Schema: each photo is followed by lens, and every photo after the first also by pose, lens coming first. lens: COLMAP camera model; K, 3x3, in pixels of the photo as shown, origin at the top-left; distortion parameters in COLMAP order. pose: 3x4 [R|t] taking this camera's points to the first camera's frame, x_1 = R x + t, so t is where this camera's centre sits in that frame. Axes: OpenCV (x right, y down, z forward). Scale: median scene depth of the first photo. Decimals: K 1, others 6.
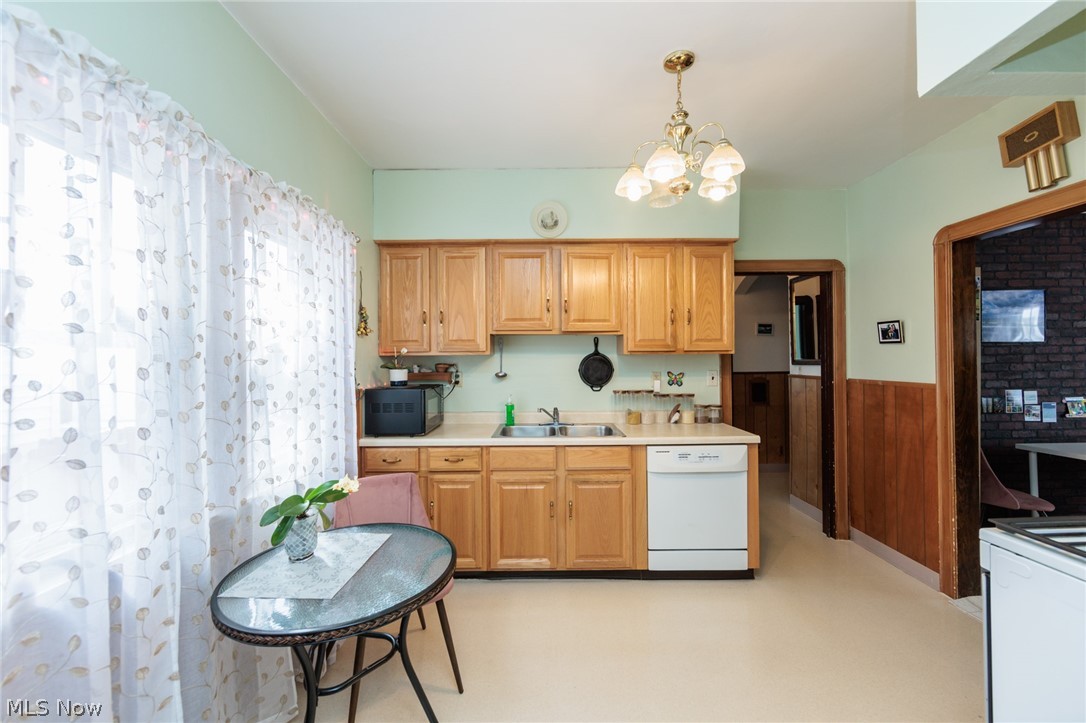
lens RADIAL K [[432.0, 0, 542.3], [0, 432.0, 357.4], [0, 0, 1]] dist [0.002059, 0.000410]
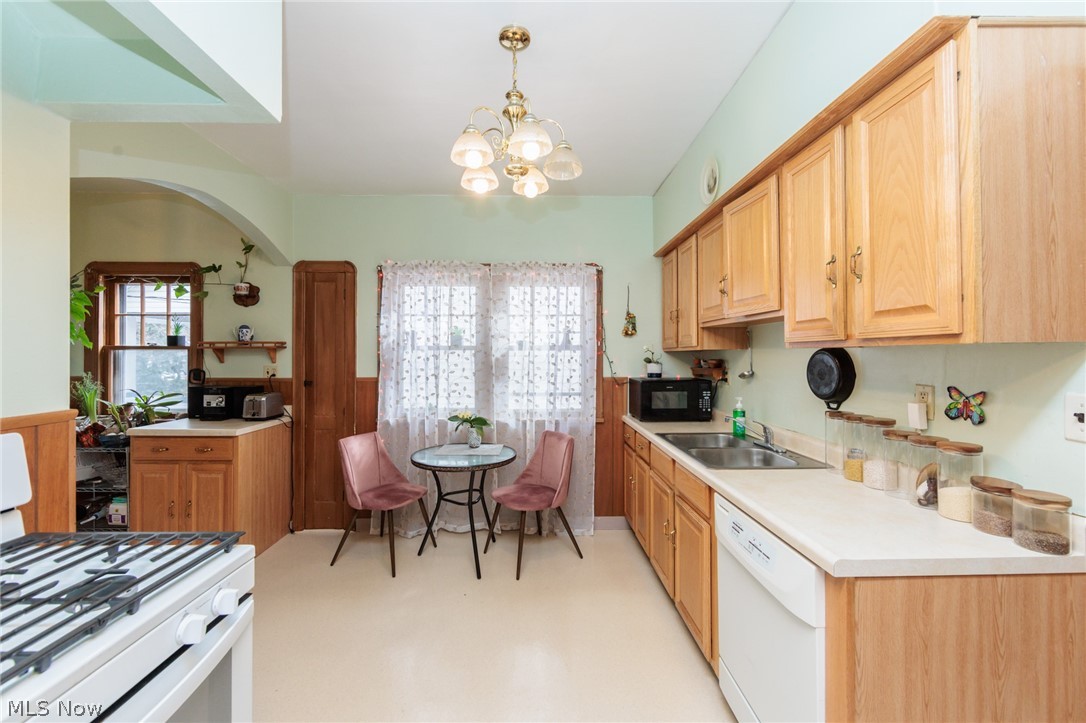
lens RADIAL K [[433.8, 0, 541.7], [0, 433.8, 356.0], [0, 0, 1]] dist [-0.002146, 0.000072]
pose [[0.006871, 0.008744, -0.999938, 0.791696], [0.004746, 0.999950, 0.008777, -0.003288], [0.999965, -0.004806, 0.006829, 0.662074]]
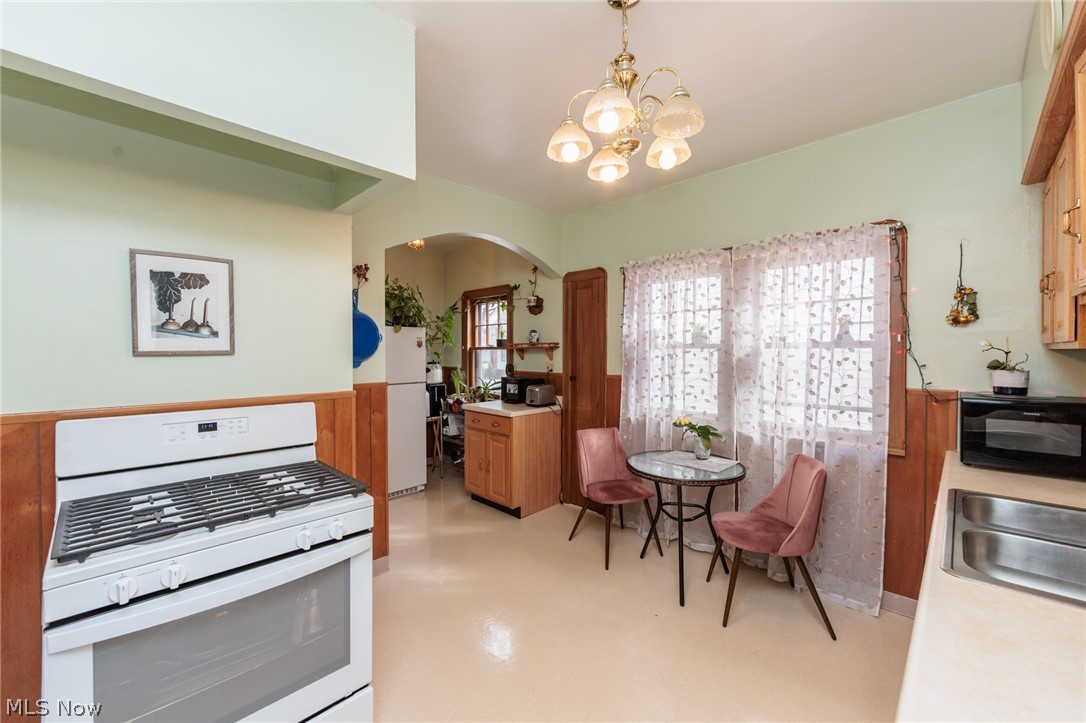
lens RADIAL K [[432.0, 0, 542.3], [0, 432.0, 357.4], [0, 0, 1]] dist [0.002059, 0.000410]
pose [[-0.711209, 0.020917, -0.702670, 0.632433], [0.011832, 0.999772, 0.017785, -0.012221], [0.702881, 0.004335, -0.711294, 0.926921]]
